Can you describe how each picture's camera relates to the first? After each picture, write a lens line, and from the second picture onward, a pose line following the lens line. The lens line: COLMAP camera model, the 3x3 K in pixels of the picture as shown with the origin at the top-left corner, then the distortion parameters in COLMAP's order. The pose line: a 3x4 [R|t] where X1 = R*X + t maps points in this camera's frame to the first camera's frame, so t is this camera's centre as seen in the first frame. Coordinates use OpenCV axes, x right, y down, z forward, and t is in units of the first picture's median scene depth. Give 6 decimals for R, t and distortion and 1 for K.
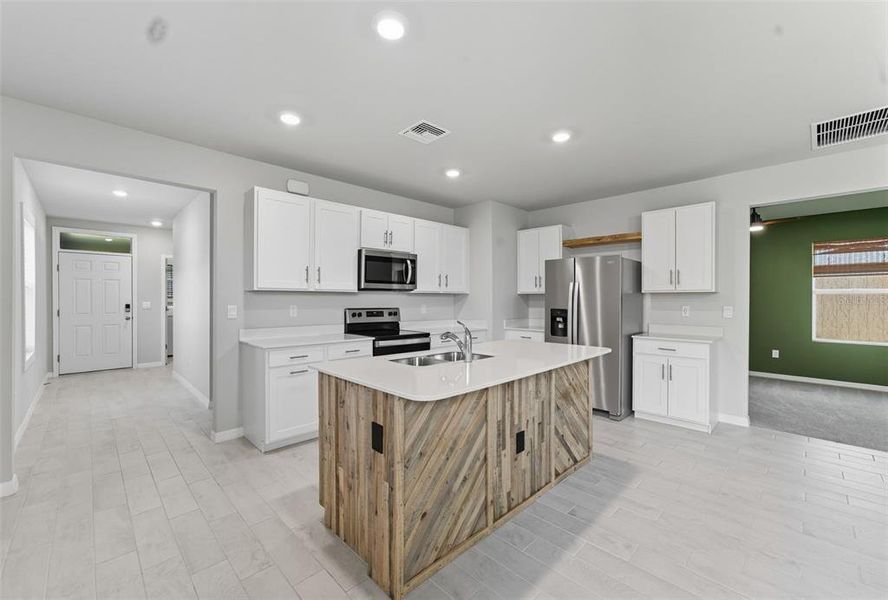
lens RADIAL K [[373.4, 0, 444.0], [0, 373.4, 300.0], [0, 0, 1]] dist [-0.054621, 0.026646]
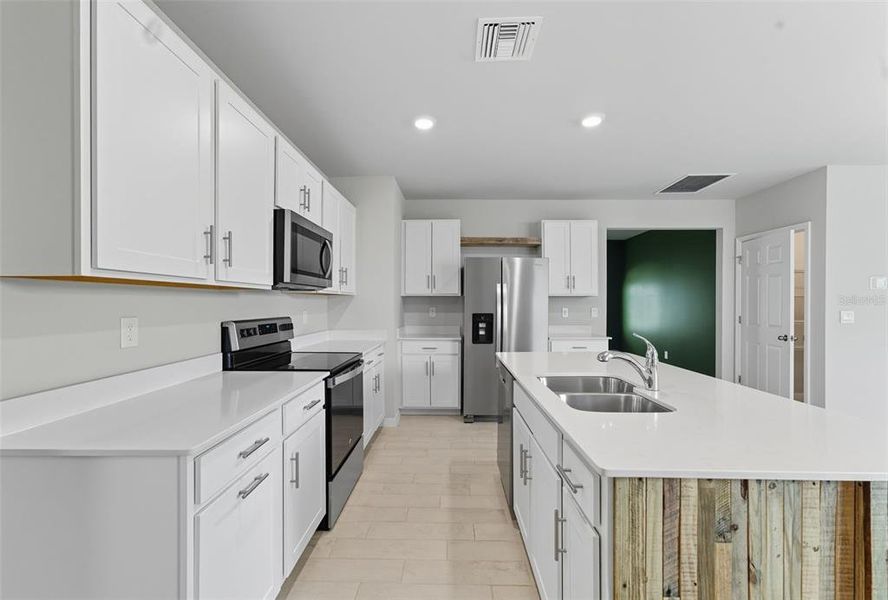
lens RADIAL K [[373.4, 0, 444.0], [0, 373.4, 300.0], [0, 0, 1]] dist [-0.054621, 0.026646]
pose [[0.719215, 0.003065, 0.694780, -0.382978], [-0.000410, 0.999992, -0.003987, -0.004320], [-0.694787, 0.002582, 0.719211, 0.416047]]
